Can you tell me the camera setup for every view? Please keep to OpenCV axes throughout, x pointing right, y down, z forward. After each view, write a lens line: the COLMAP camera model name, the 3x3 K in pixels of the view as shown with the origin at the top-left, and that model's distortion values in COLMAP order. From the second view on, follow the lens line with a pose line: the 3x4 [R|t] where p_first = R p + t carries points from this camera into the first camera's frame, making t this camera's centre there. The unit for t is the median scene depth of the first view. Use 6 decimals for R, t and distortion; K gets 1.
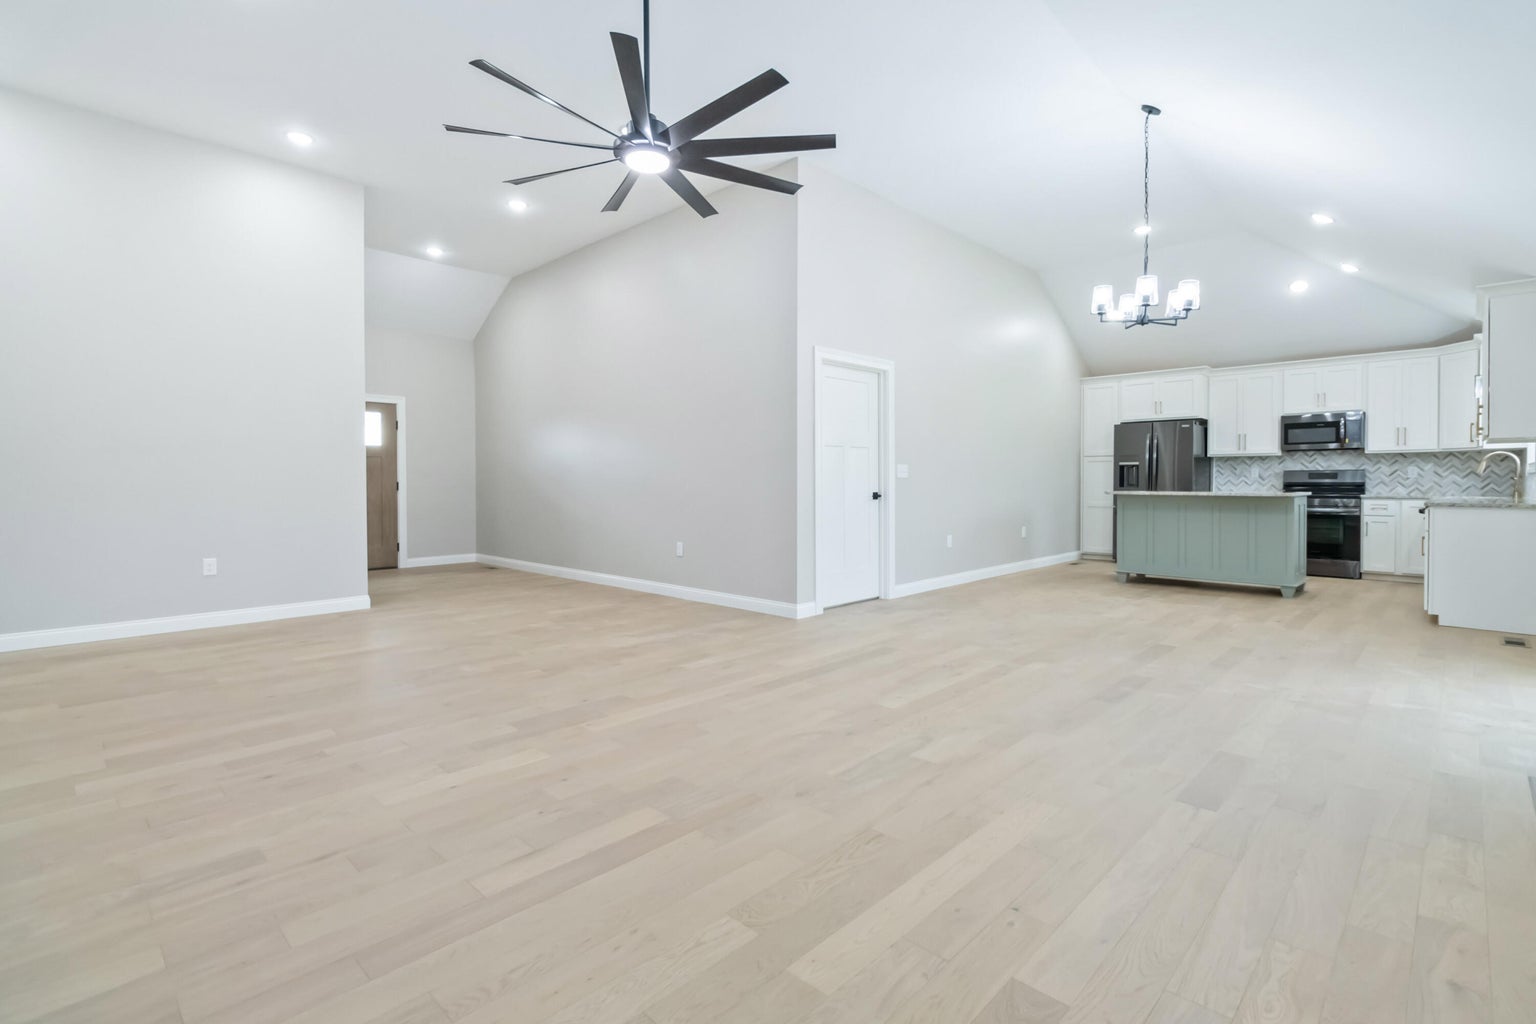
lens RADIAL K [[723.1, 0, 769.0], [0, 723.1, 475.4], [0, 0, 1]] dist [0.002190, 0.000005]
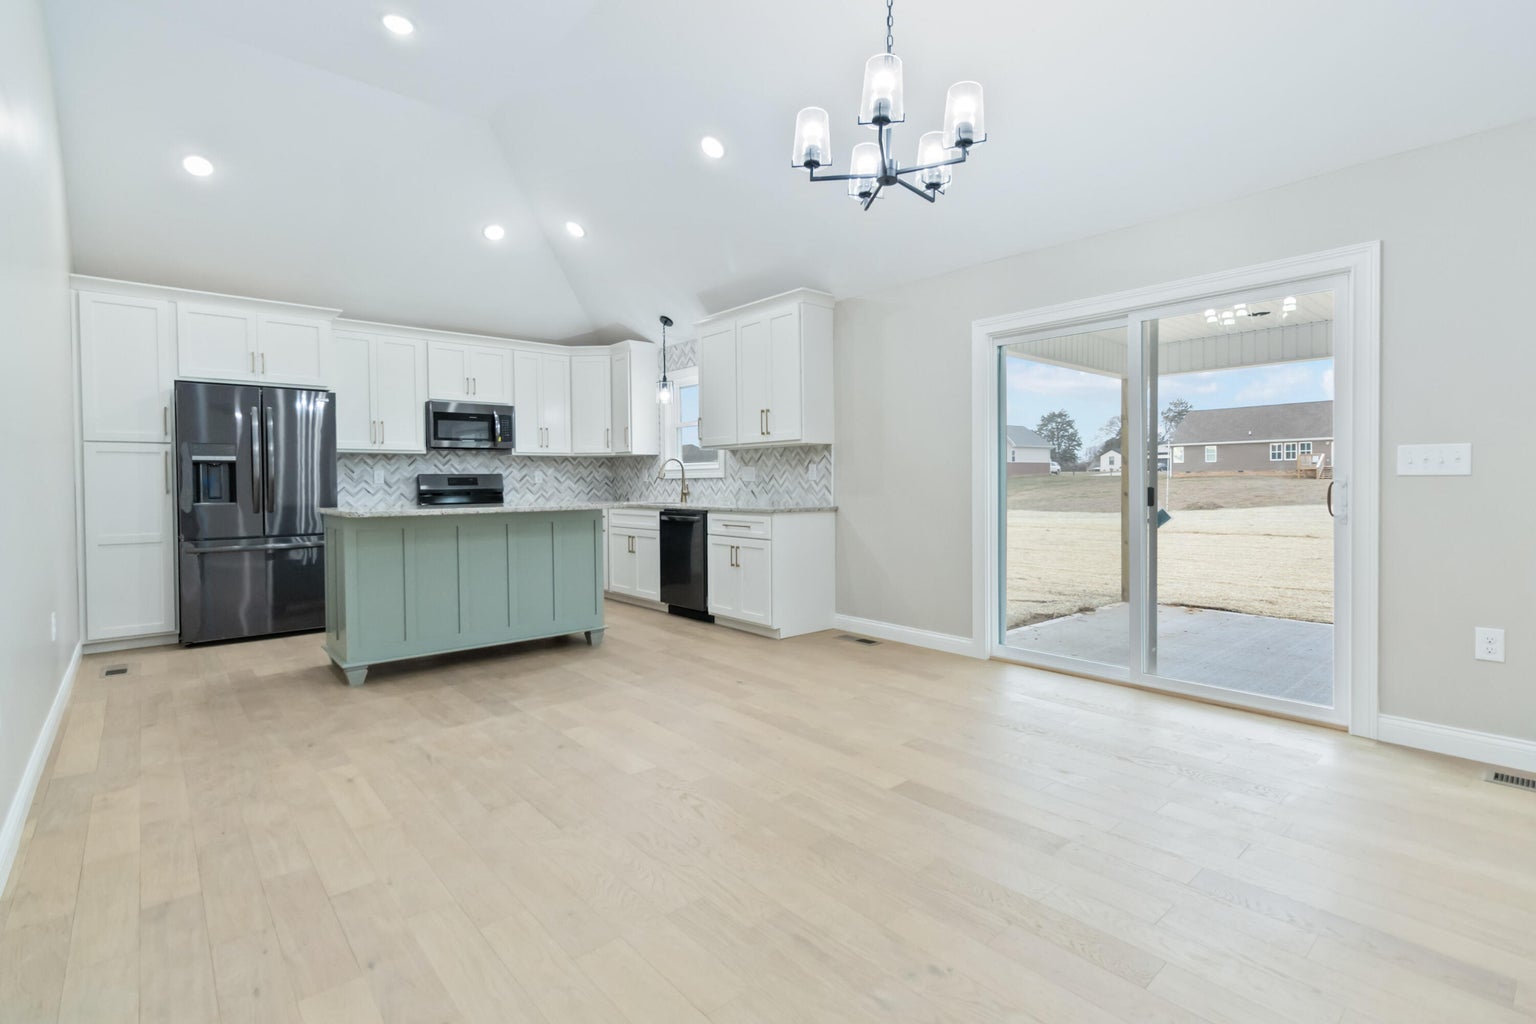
lens RADIAL K [[716.3, 0, 773.0], [0, 716.3, 493.3], [0, 0, 1]] dist [0.001623, -0.000257]
pose [[0.082299, -0.016001, 0.996479, 0.001462], [0.002103, 0.999872, 0.015881, 0.002124], [-0.996605, 0.000789, 0.082322, 0.616219]]
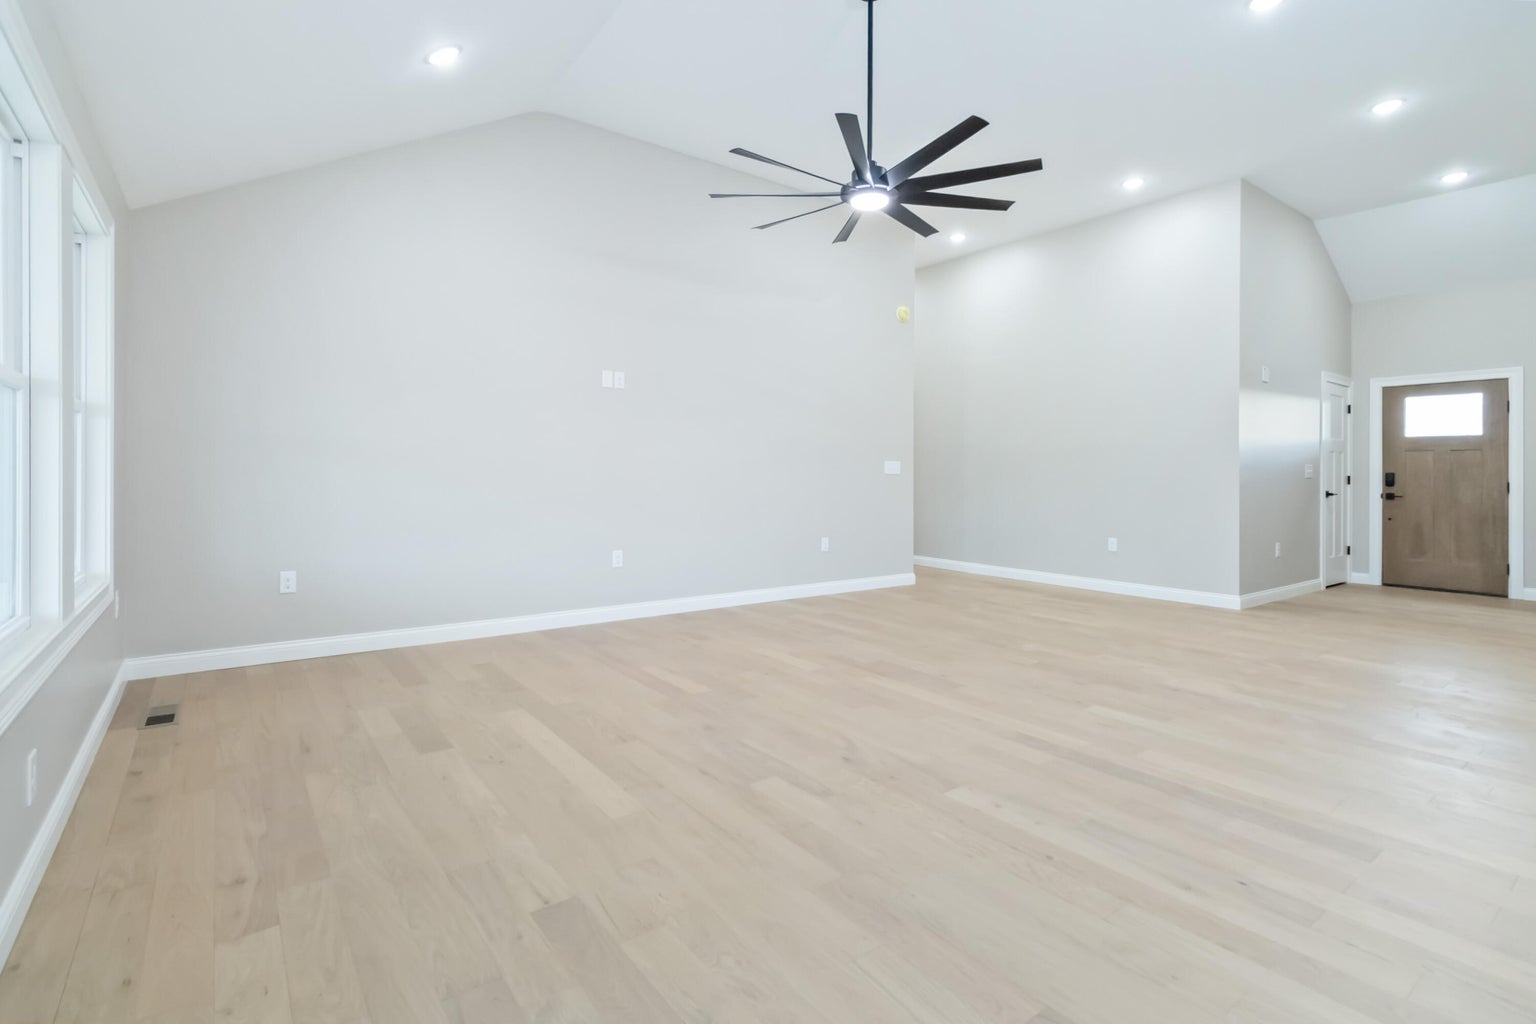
lens RADIAL K [[728.1, 0, 767.2], [0, 728.1, 475.0], [0, 0, 1]] dist [-0.000568, -0.000221]
pose [[-0.160190, 0.002546, -0.987083, 0.392276], [-0.002378, 0.999993, 0.002966, 0.001163], [0.987083, 0.002822, -0.160182, 0.403523]]
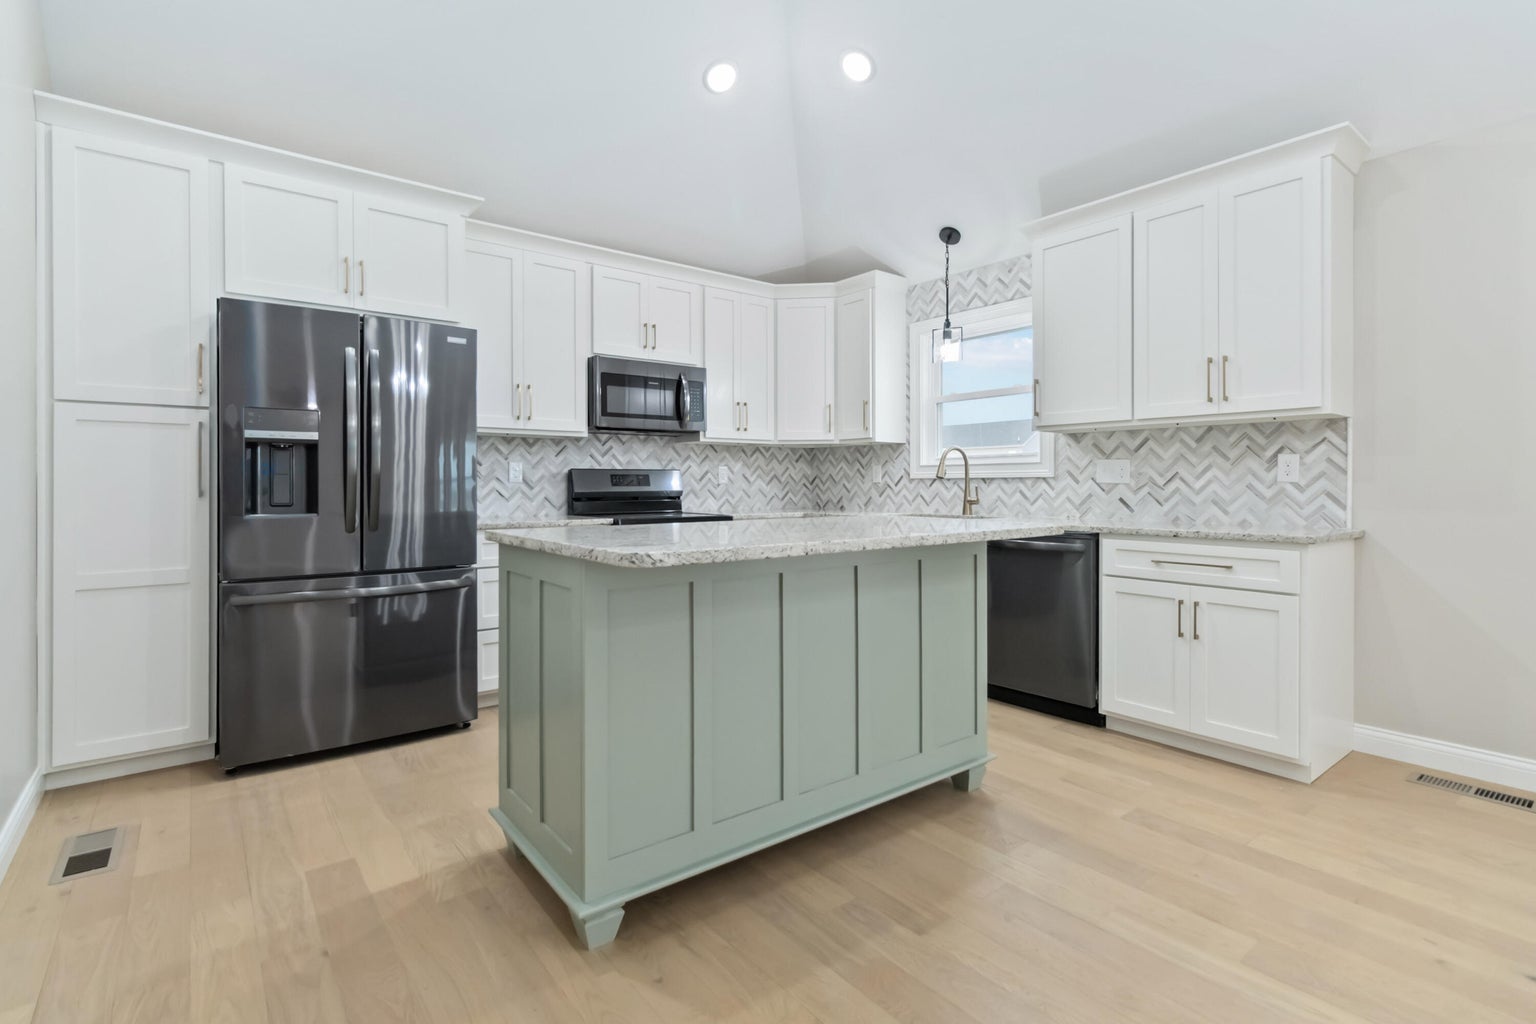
lens RADIAL K [[724.4, 0, 768.9], [0, 724.4, 483.5], [0, 0, 1]] dist [0.001651, 0.000643]
pose [[0.132223, 0.001586, 0.991219, 0.255199], [-0.005982, 0.999982, -0.000802, 0.003178], [-0.991202, -0.005823, 0.132230, 0.860902]]
